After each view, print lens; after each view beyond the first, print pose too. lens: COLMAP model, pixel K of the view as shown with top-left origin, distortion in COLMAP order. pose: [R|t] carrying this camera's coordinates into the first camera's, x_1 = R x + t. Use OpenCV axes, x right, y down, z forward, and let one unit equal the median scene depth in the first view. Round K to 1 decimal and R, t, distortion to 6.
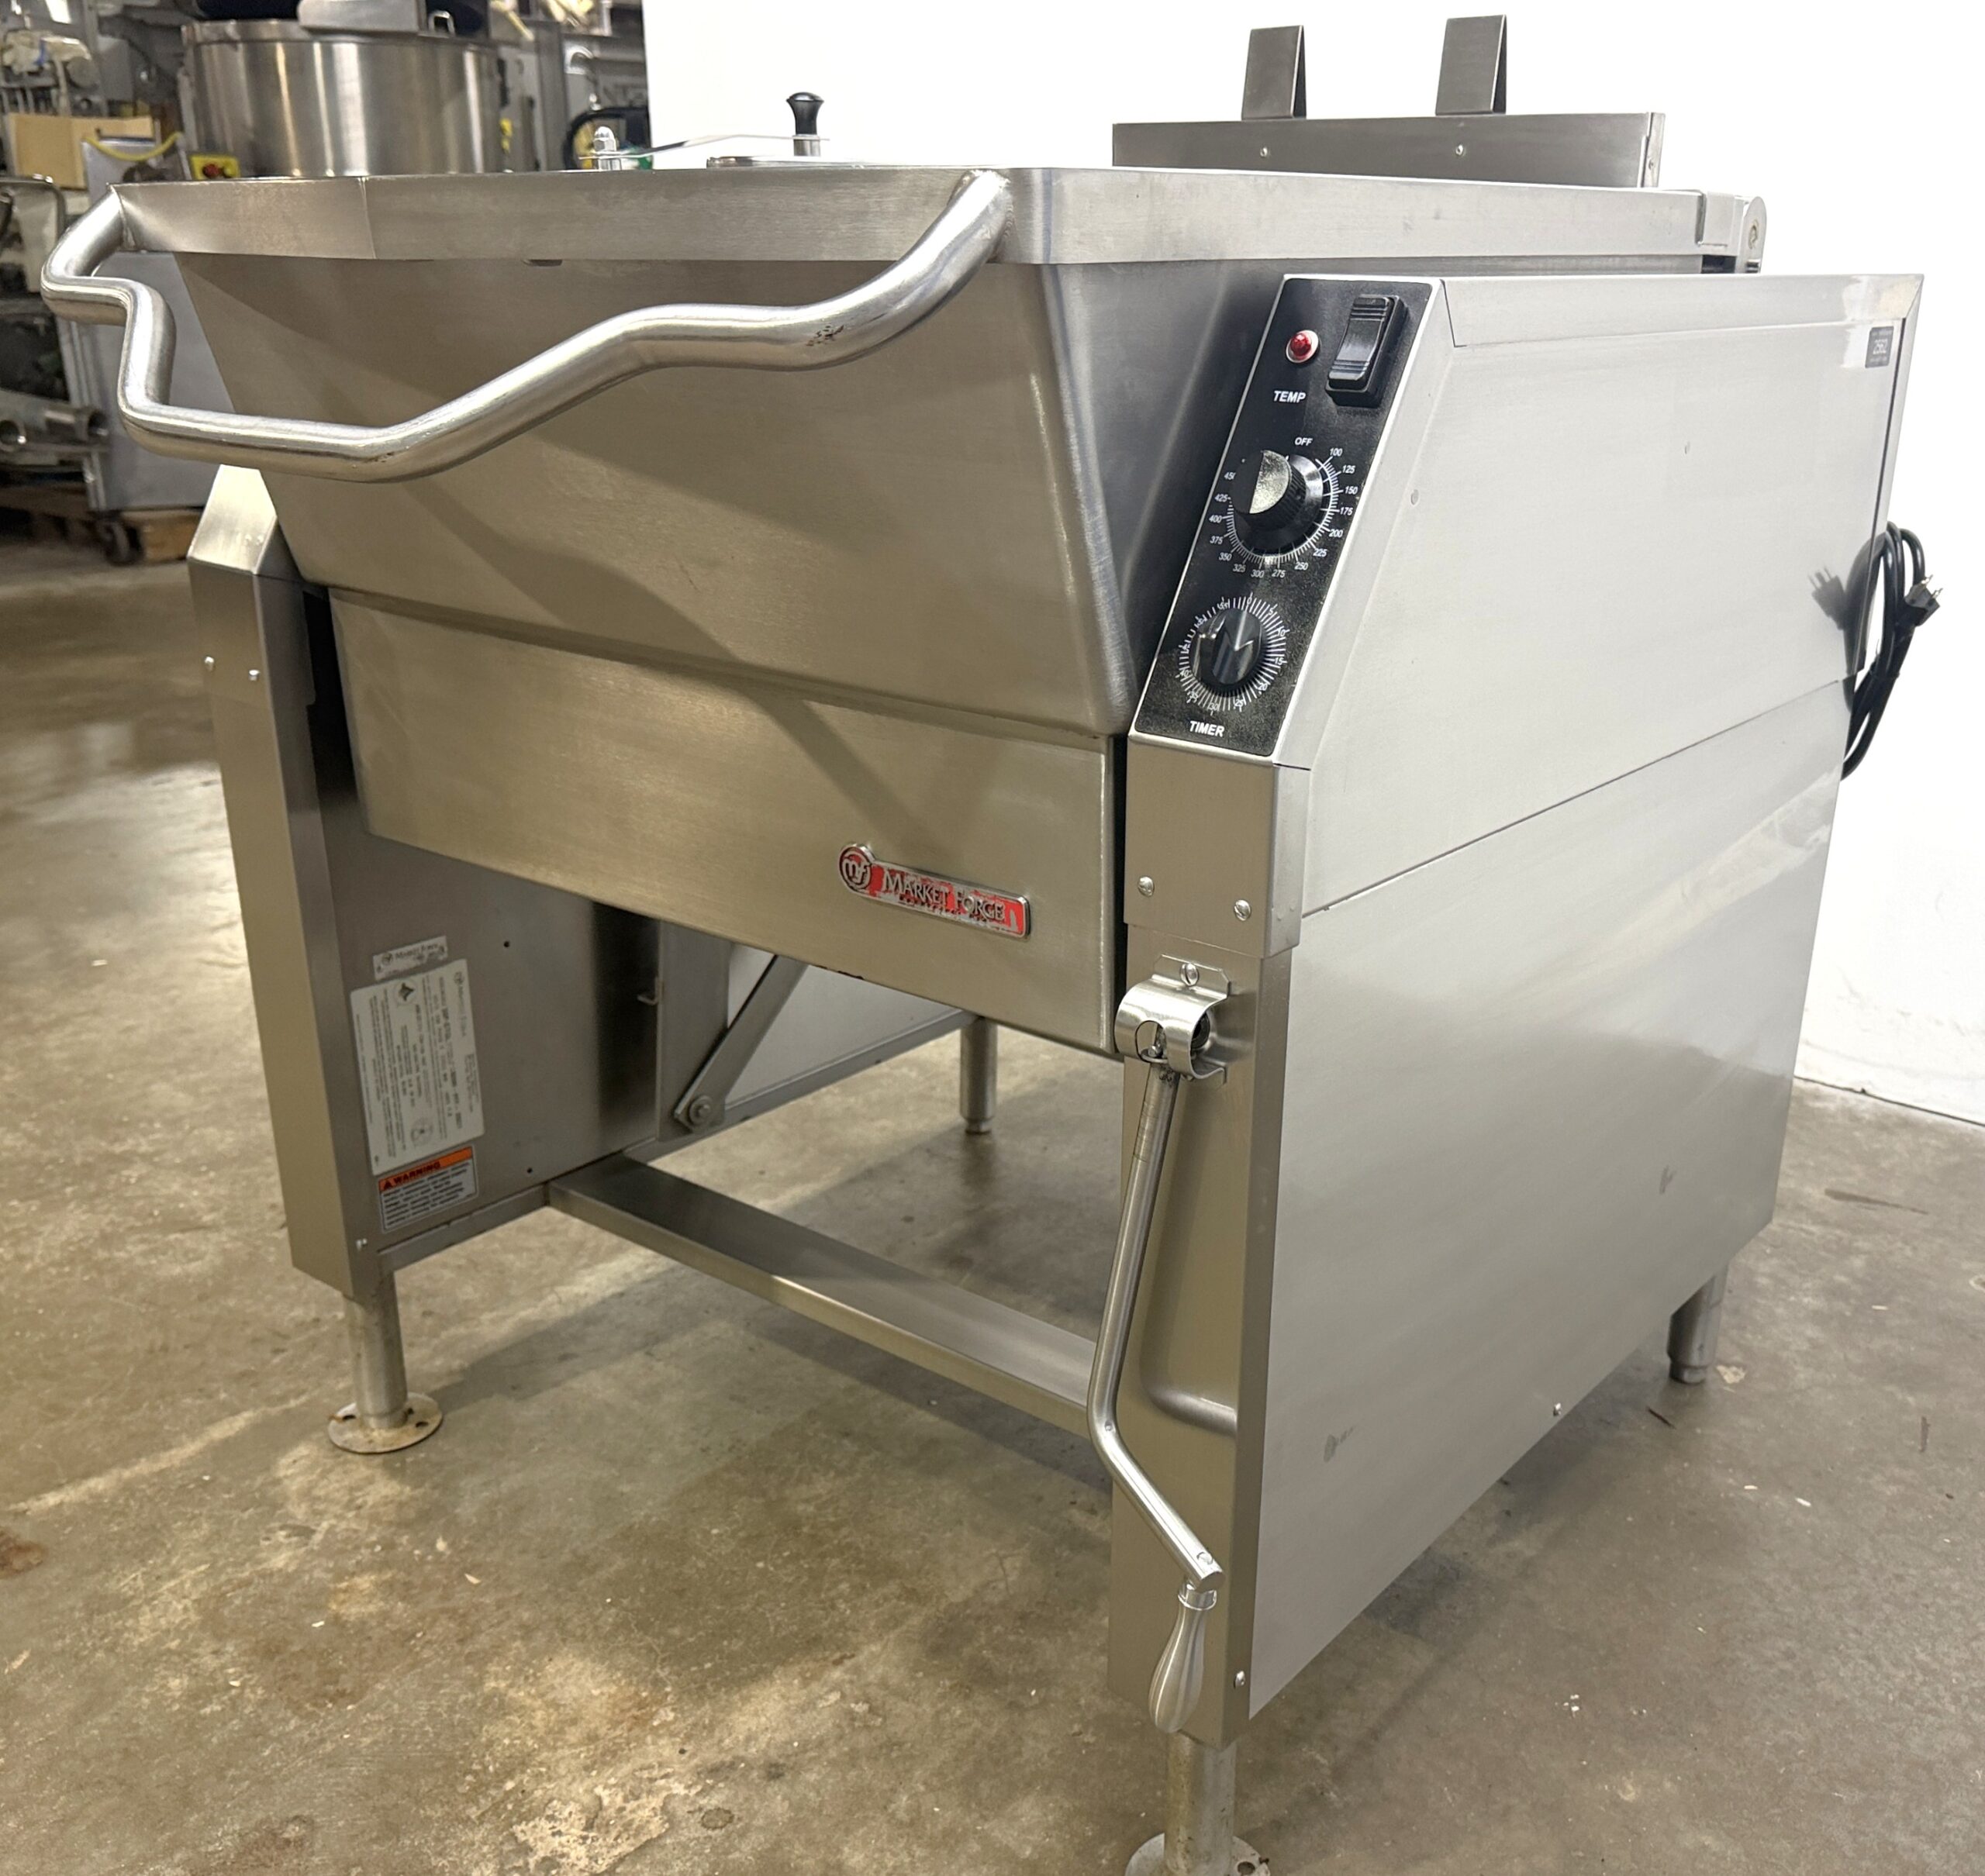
lens RADIAL K [[2034.1, 0, 1099.5], [0, 2034.1, 1011.0], [0, 0, 1]] dist [0.098337, -0.196850]
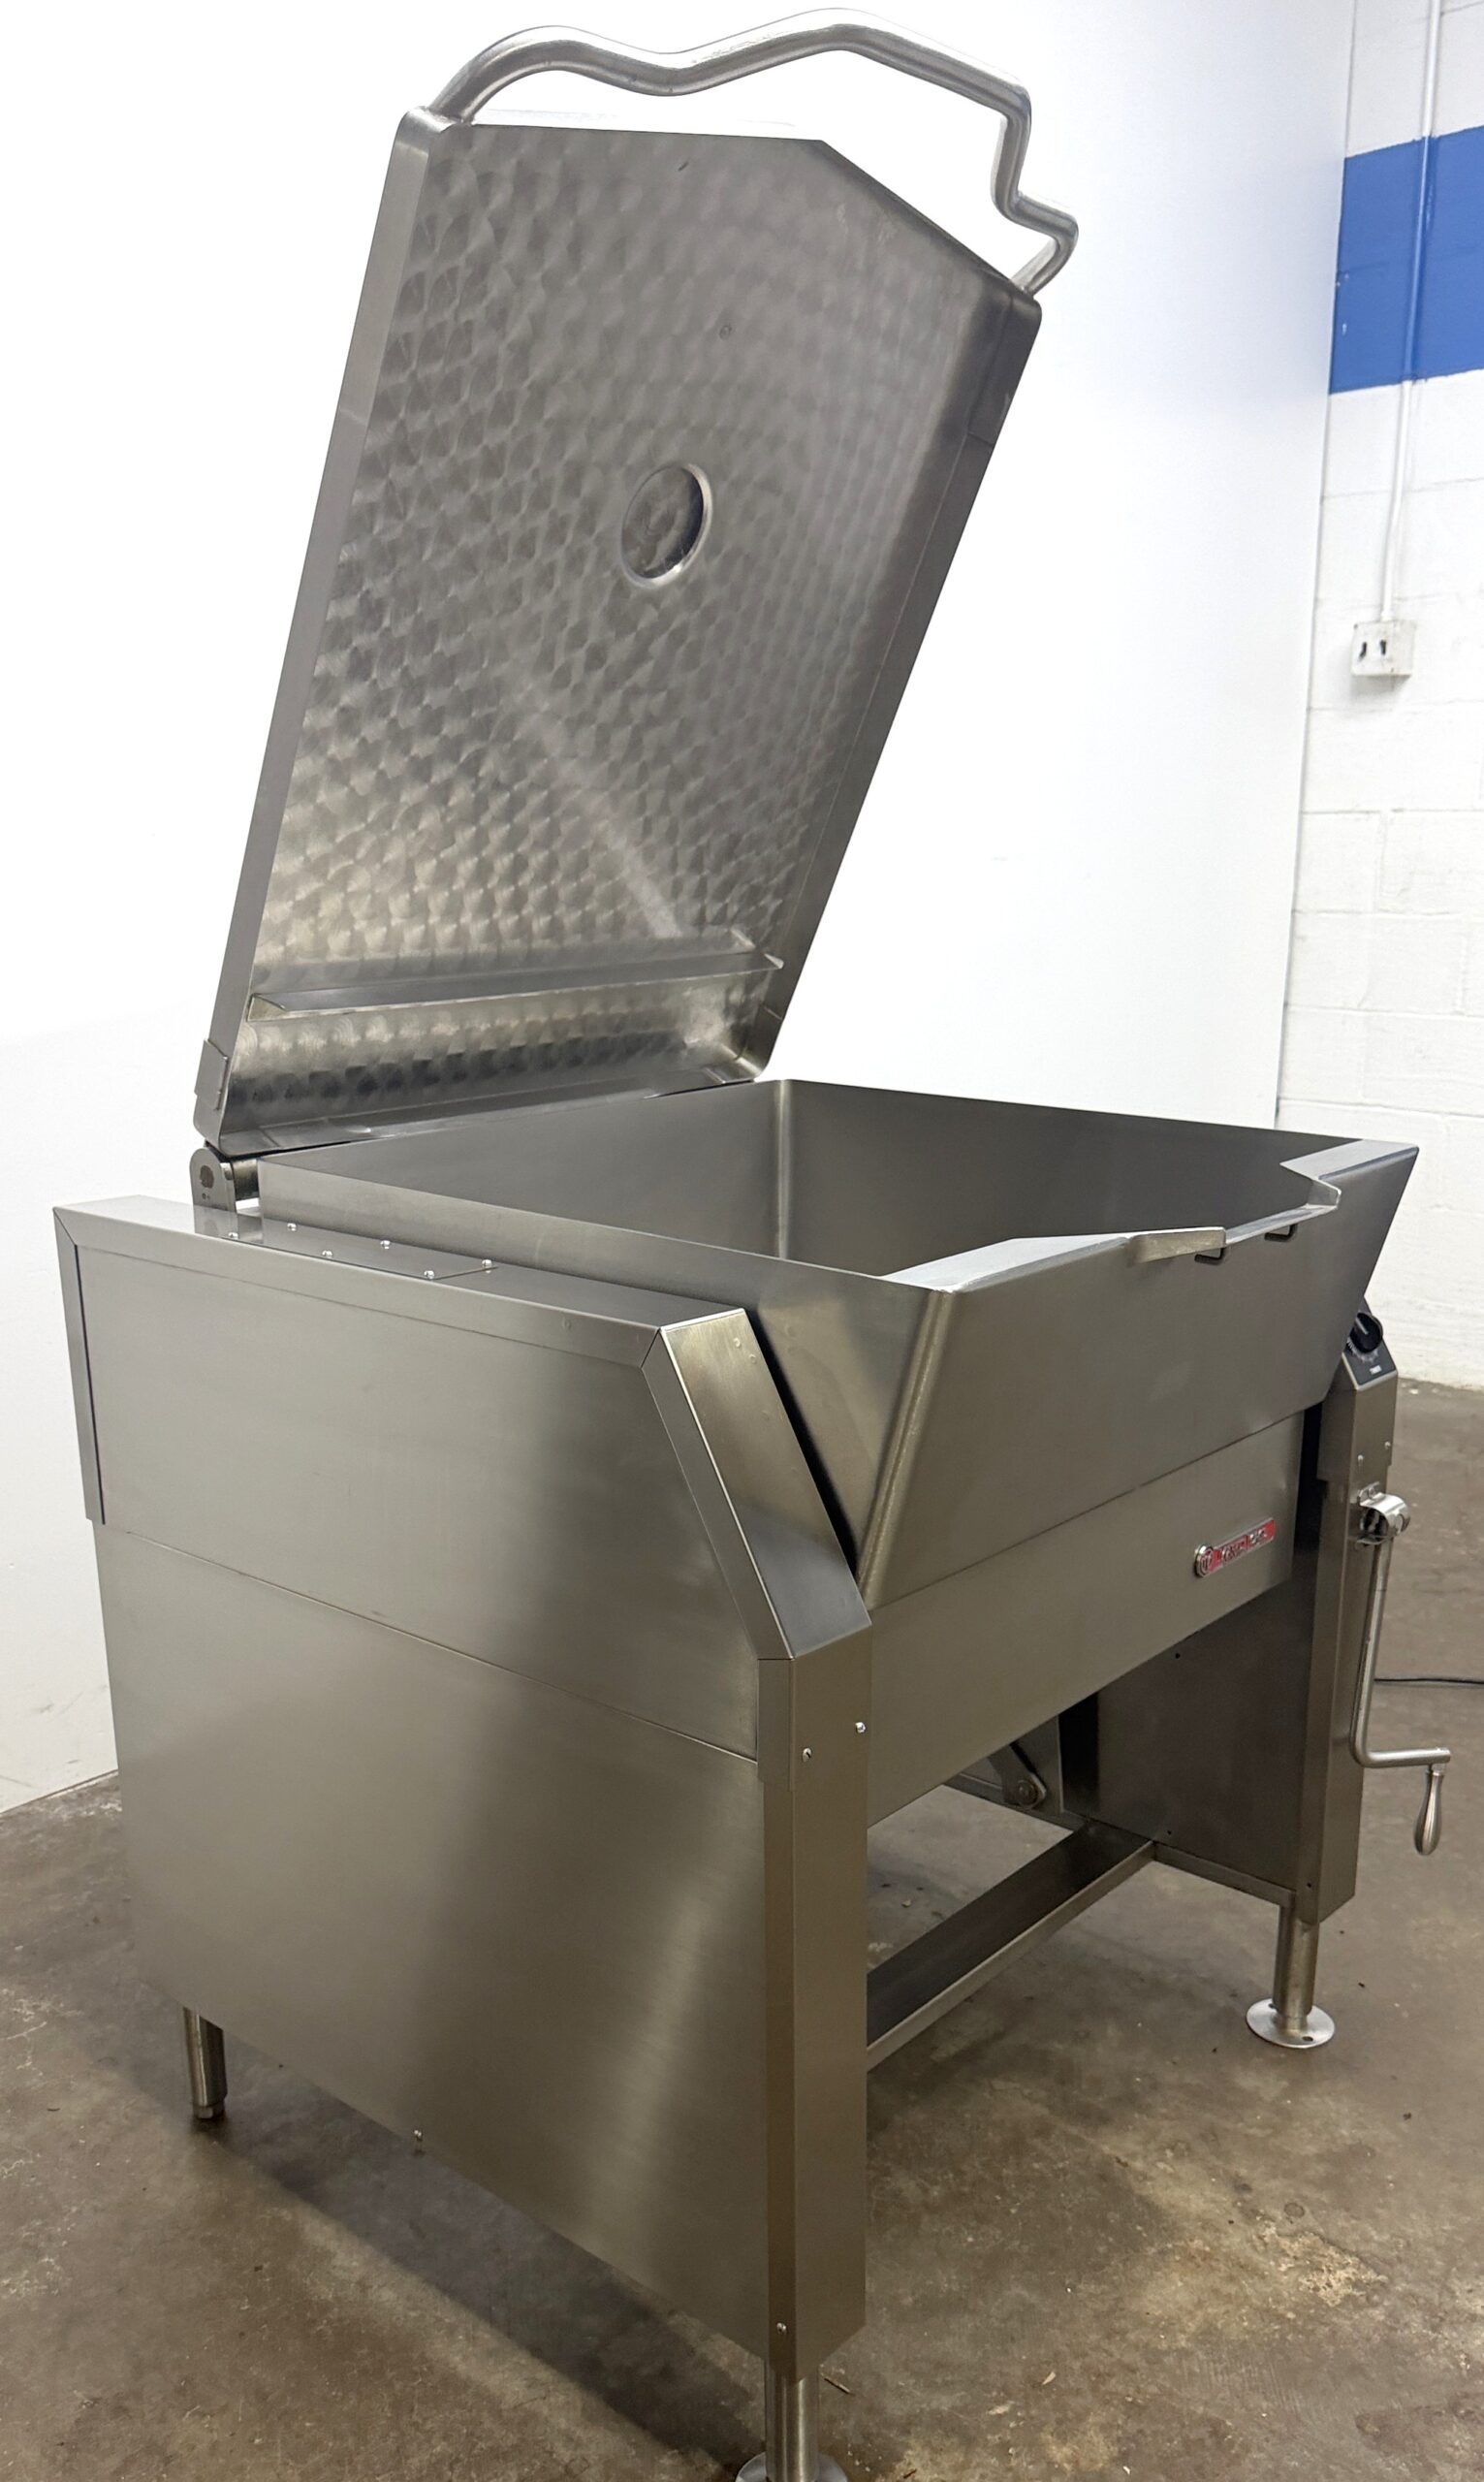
lens RADIAL K [[2082.4, 0, 738.5], [0, 2082.4, 1397.5], [0, 0, 1]] dist [-0.007317, -0.001421]
pose [[0.058168, -0.285557, 0.956595, -1.287818], [0.369255, 0.896414, 0.245139, -0.558339], [-0.927506, 0.338968, 0.157586, 0.830804]]
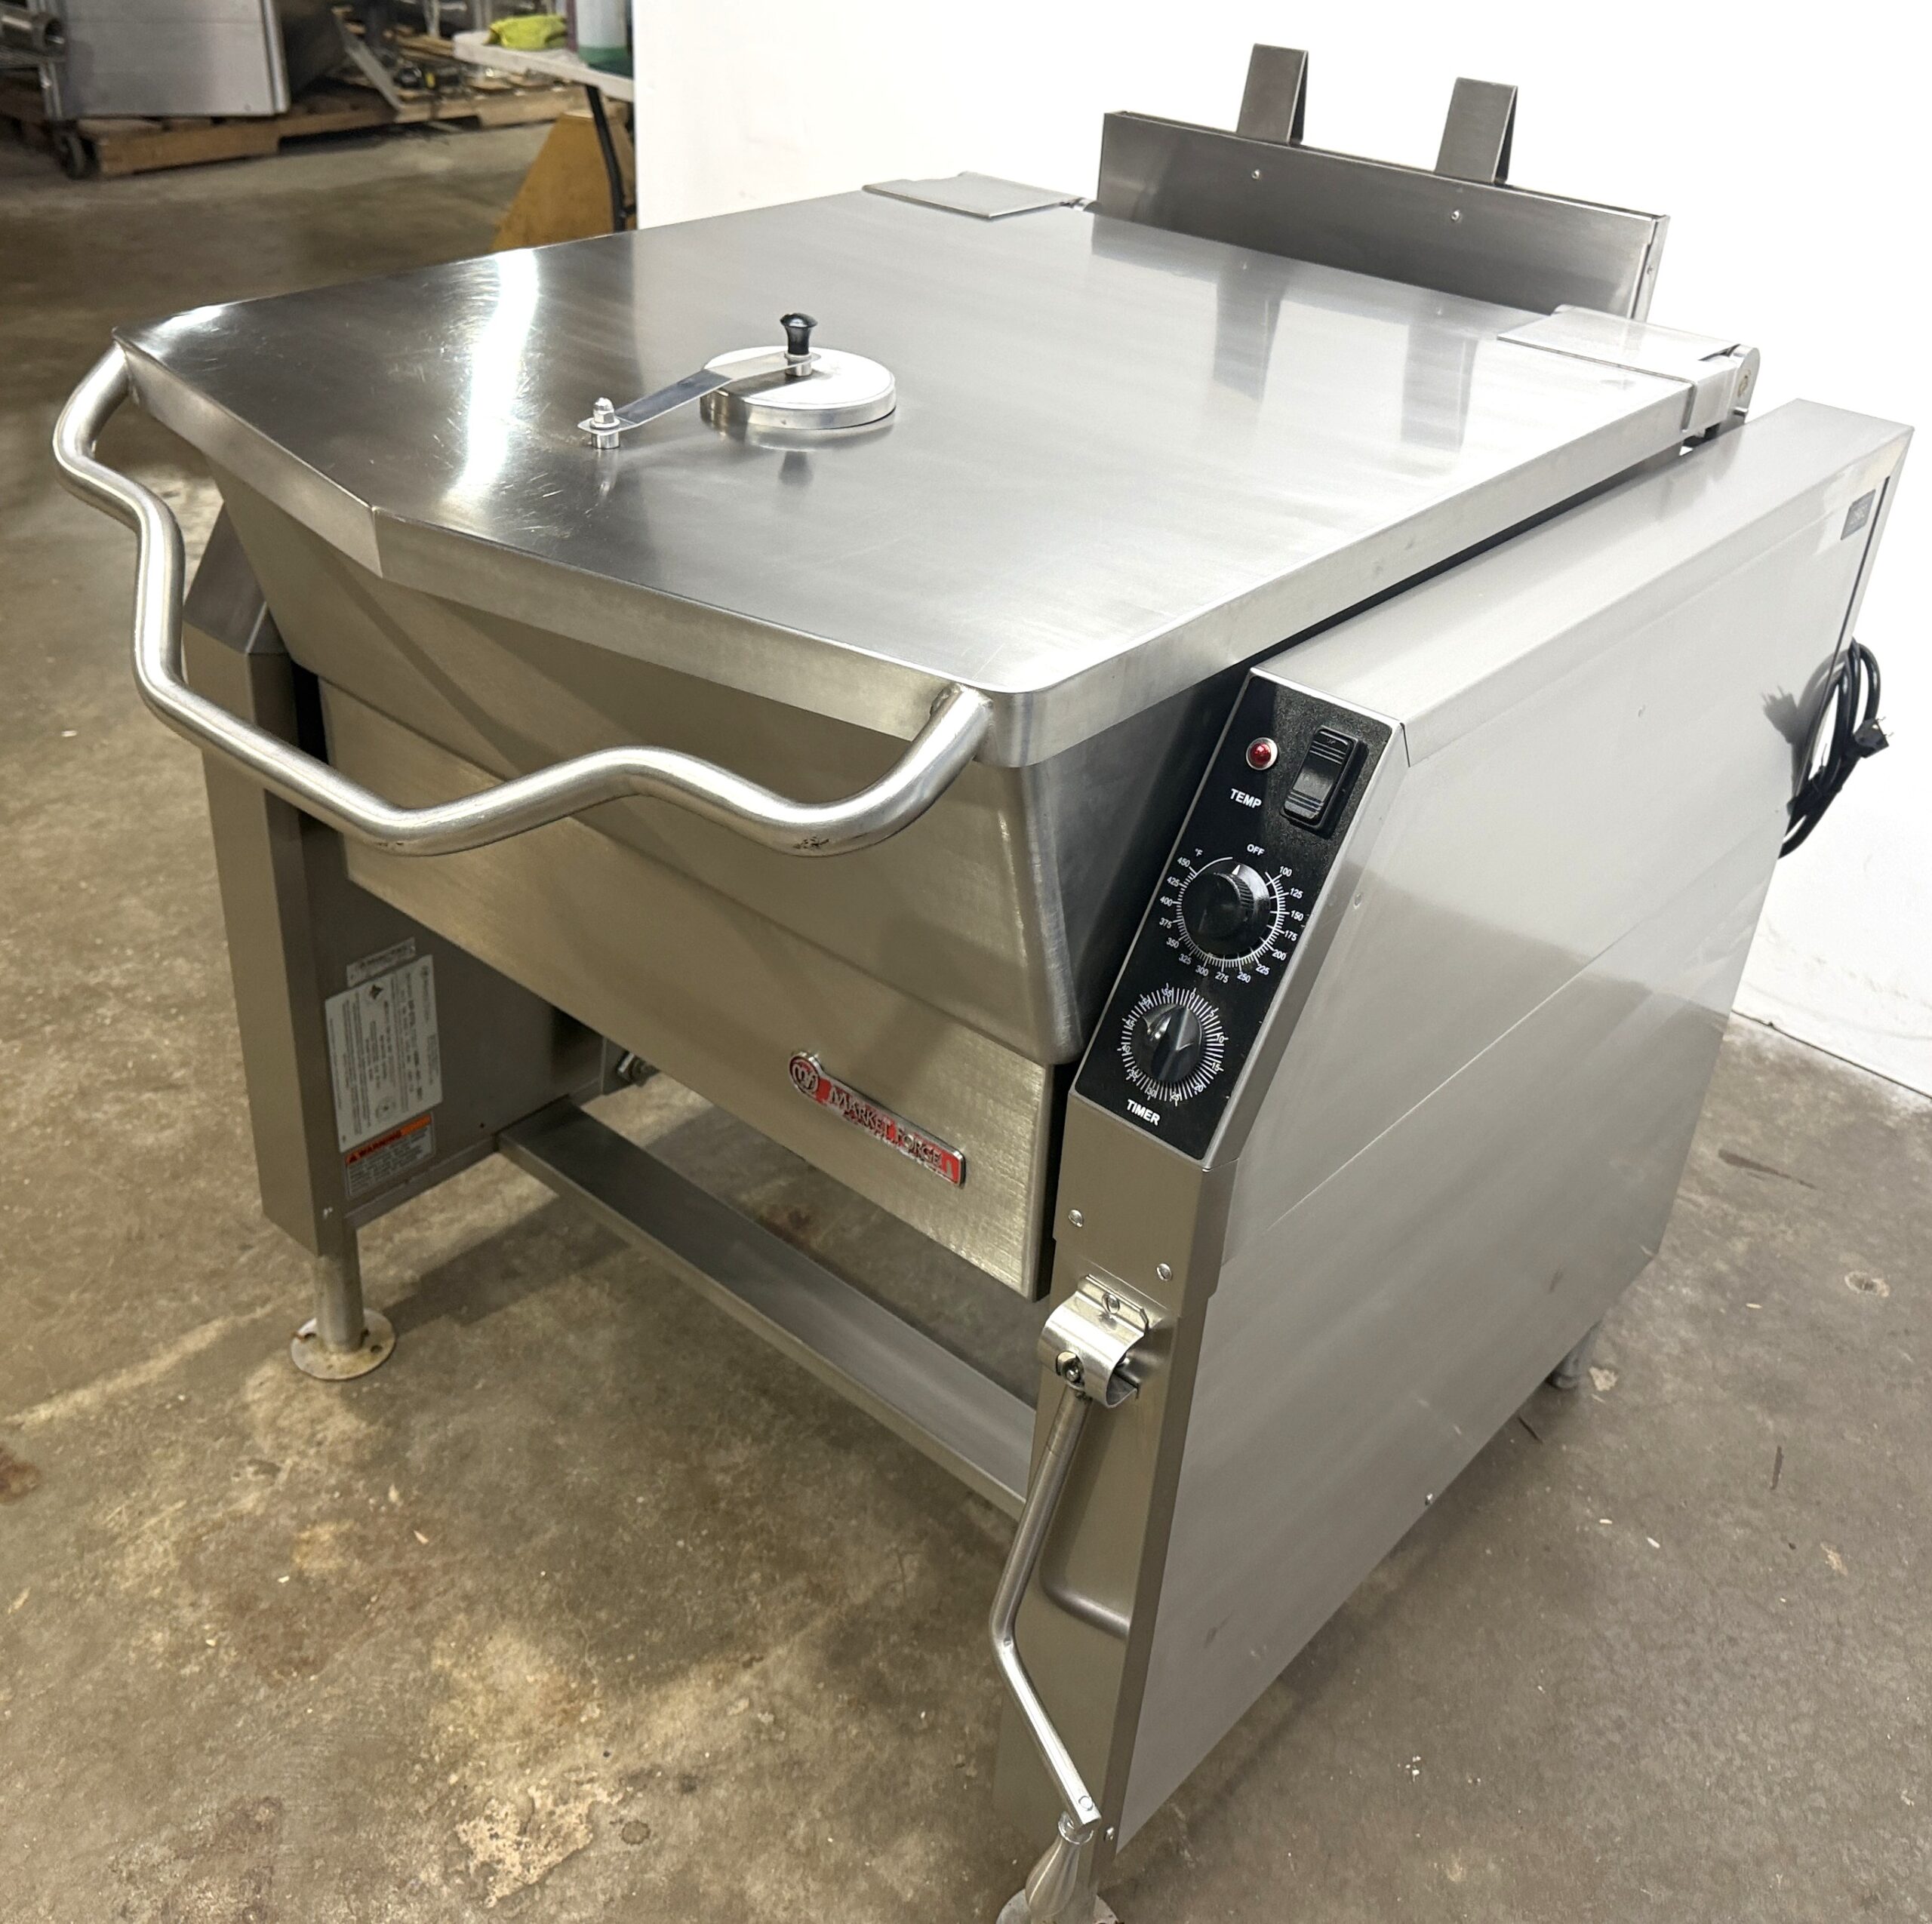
lens RADIAL K [[2044.5, 0, 938.3], [0, 2044.5, 836.0], [0, 0, 1]] dist [0.058761, -0.111620]
pose [[0.996971, 0.069238, -0.035413, -0.016934], [-0.063652, 0.988112, 0.139939, -0.276826], [0.044681, -0.137261, 0.989527, -0.026591]]
